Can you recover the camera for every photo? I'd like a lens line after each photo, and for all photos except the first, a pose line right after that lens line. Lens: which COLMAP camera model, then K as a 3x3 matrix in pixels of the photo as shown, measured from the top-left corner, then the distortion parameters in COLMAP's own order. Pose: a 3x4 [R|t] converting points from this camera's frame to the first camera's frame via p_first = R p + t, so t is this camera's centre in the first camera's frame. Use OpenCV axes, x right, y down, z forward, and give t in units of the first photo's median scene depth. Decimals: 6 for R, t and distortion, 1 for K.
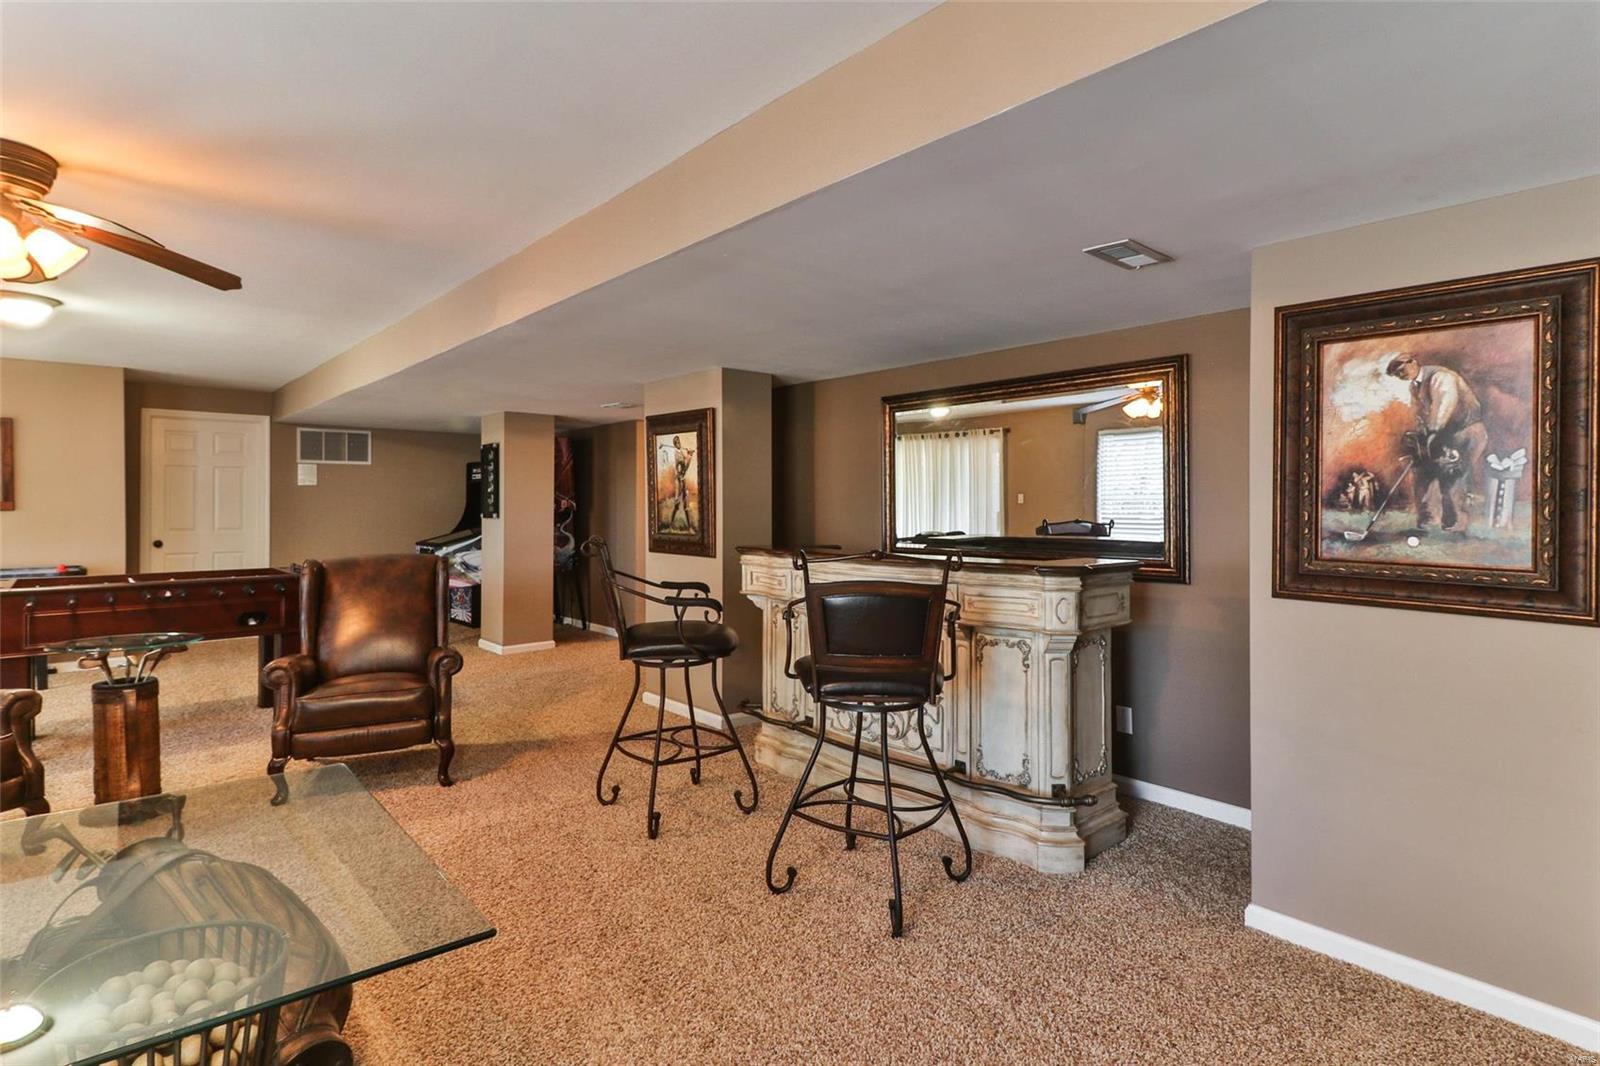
lens RADIAL K [[828.2, 0, 801.3], [0, 828.2, 519.9], [0, 0, 1]] dist [-0.000662, -0.000052]
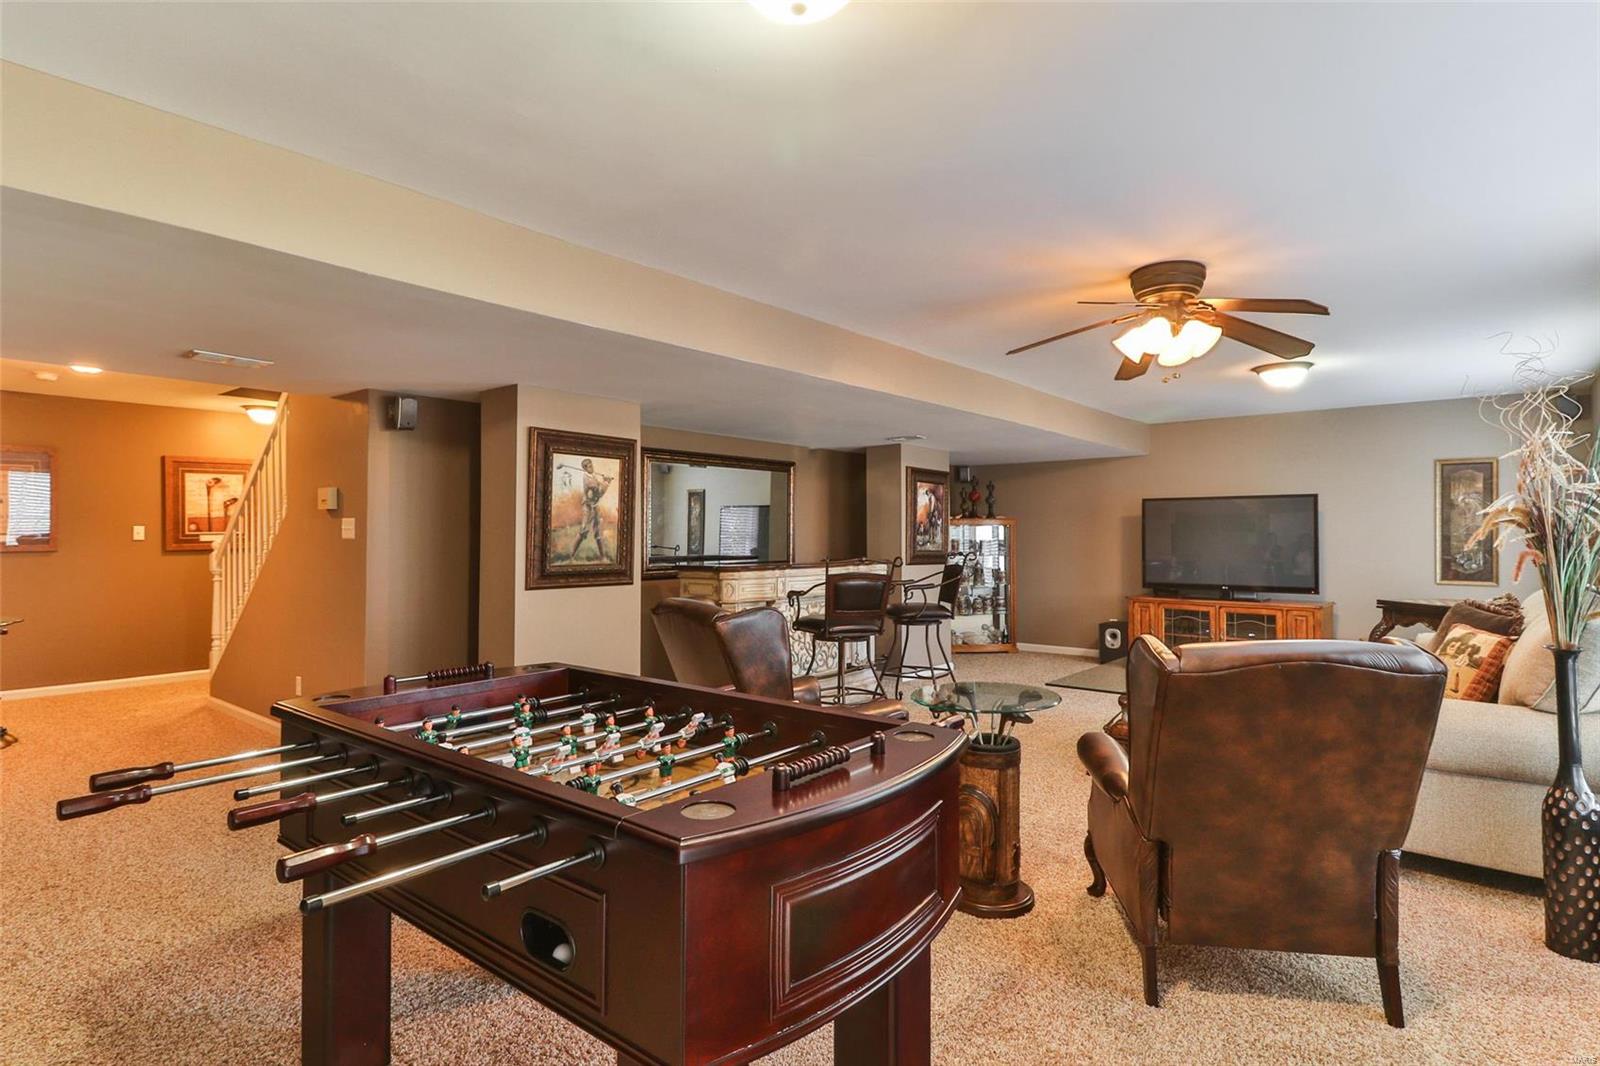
lens RADIAL K [[828.2, 0, 801.2], [0, 828.2, 532.8], [0, 0, 1]] dist [-0.000662, -0.000052]
pose [[-0.174590, -0.003688, 0.984634, -1.122120], [0.012625, 0.999902, 0.005984, -0.021697], [-0.984560, 0.013476, -0.174526, 0.940769]]
